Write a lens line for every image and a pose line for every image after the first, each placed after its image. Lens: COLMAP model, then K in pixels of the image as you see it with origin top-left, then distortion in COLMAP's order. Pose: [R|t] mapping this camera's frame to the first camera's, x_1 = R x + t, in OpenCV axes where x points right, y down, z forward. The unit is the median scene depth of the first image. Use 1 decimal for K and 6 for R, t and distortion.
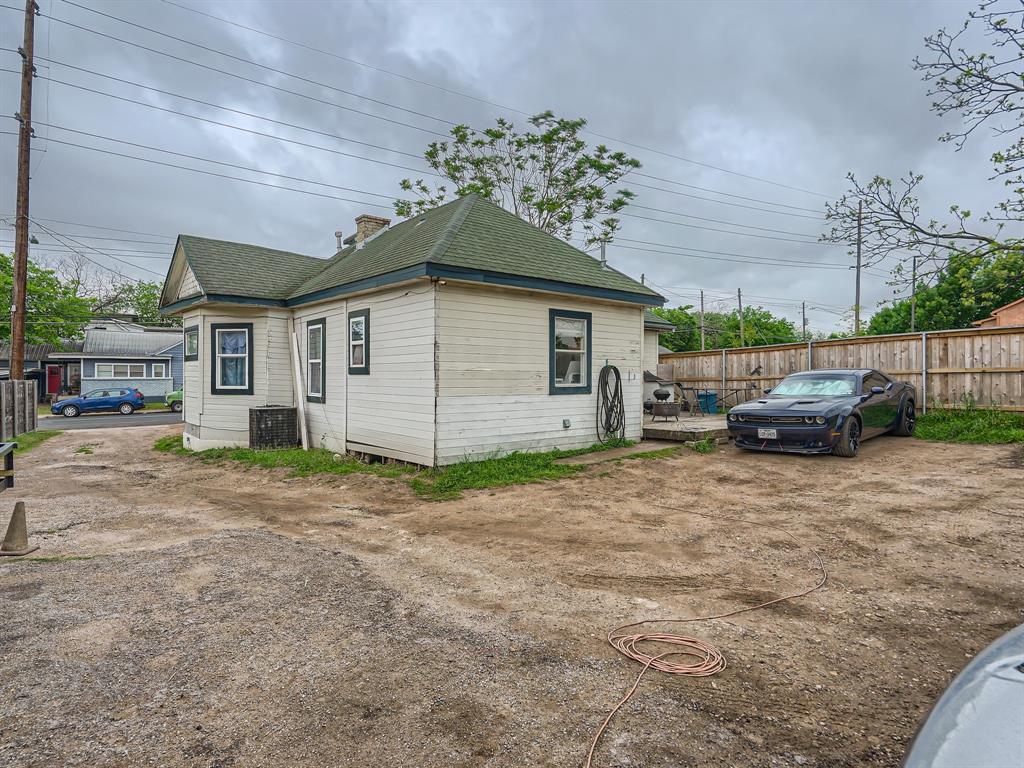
lens RADIAL K [[550.6, 0, 505.9], [0, 550.6, 393.4], [0, 0, 1]] dist [-0.016439, 0.010958]
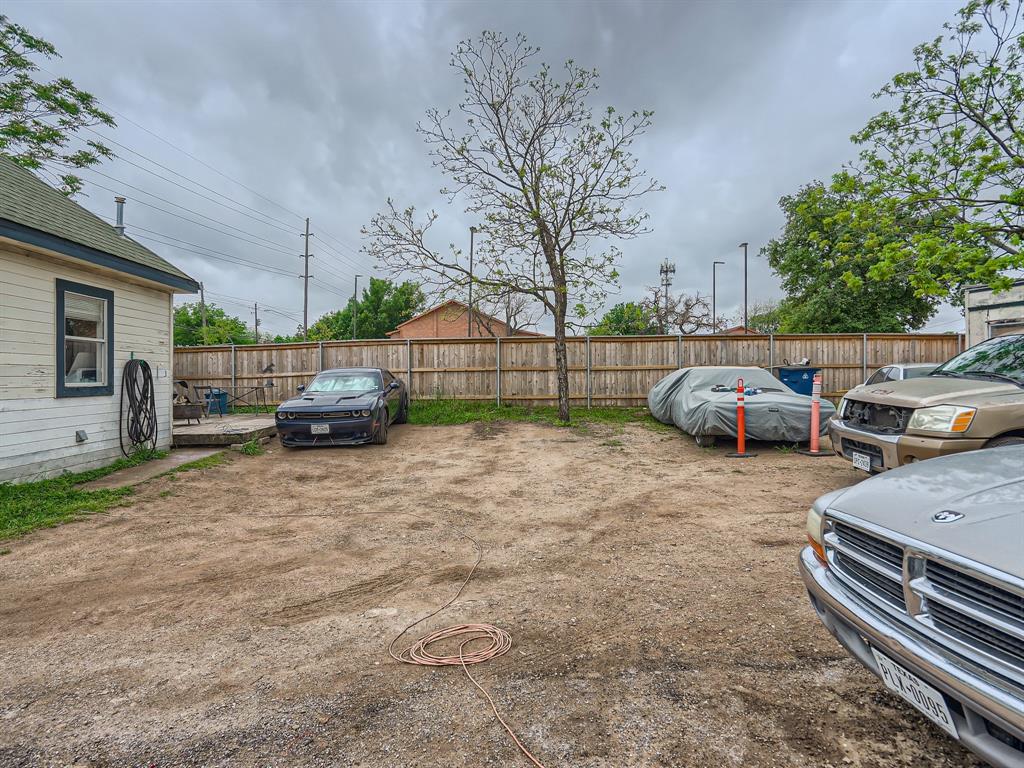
lens RADIAL K [[550.6, 0, 505.6], [0, 550.6, 375.2], [0, 0, 1]] dist [-0.016439, 0.010958]
pose [[0.597977, 0.000941, 0.801513, -0.128306], [0.023869, 0.999535, -0.018982, 0.000333], [-0.801158, 0.030482, 0.597676, 0.090014]]
